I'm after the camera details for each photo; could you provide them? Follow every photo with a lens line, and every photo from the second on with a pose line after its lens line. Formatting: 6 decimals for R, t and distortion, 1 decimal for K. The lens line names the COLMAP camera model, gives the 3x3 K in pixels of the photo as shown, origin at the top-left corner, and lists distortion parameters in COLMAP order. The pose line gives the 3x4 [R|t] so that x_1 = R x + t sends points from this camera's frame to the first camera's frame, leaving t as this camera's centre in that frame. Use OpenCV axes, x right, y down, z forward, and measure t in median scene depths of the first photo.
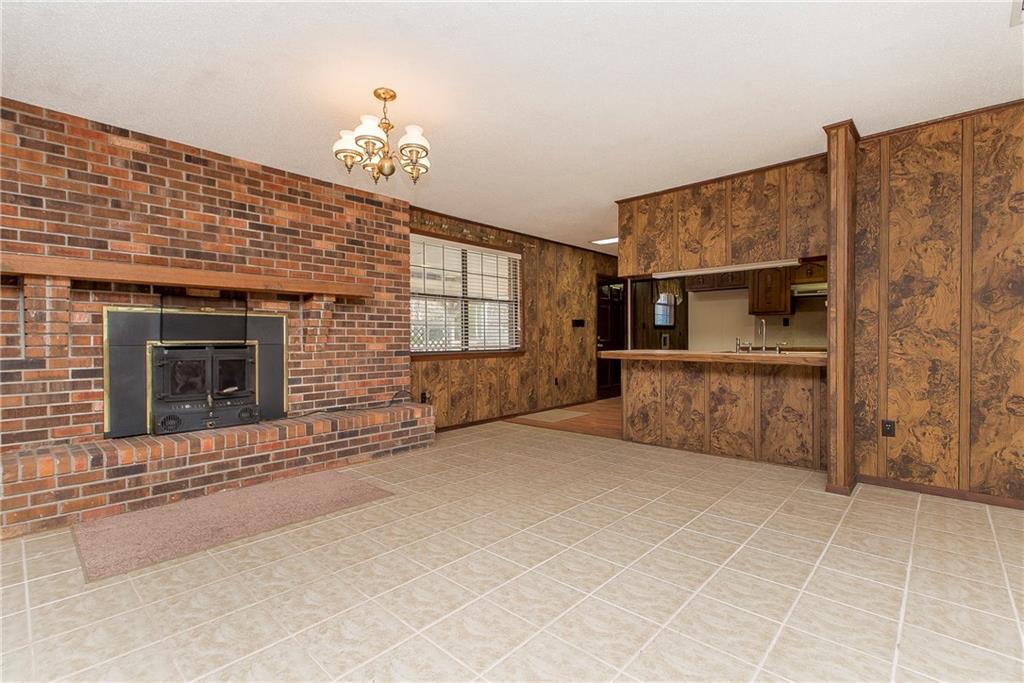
lens RADIAL K [[476.9, 0, 509.3], [0, 476.9, 347.4], [0, 0, 1]] dist [0.000687, -0.000057]
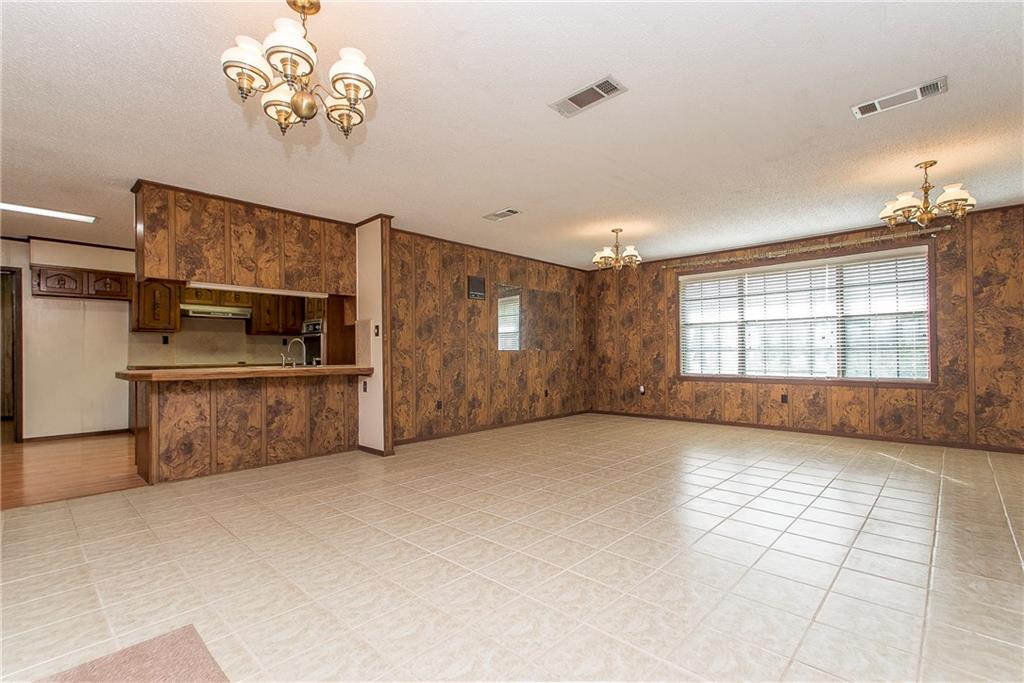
lens RADIAL K [[471.0, 0, 500.8], [0, 471.0, 351.7], [0, 0, 1]] dist [0.023546, -0.007797]
pose [[0.007524, 0.007997, 0.999940, -0.626049], [0.027463, 0.999589, -0.008201, -0.003696], [-0.999595, 0.027523, 0.007301, 0.475128]]
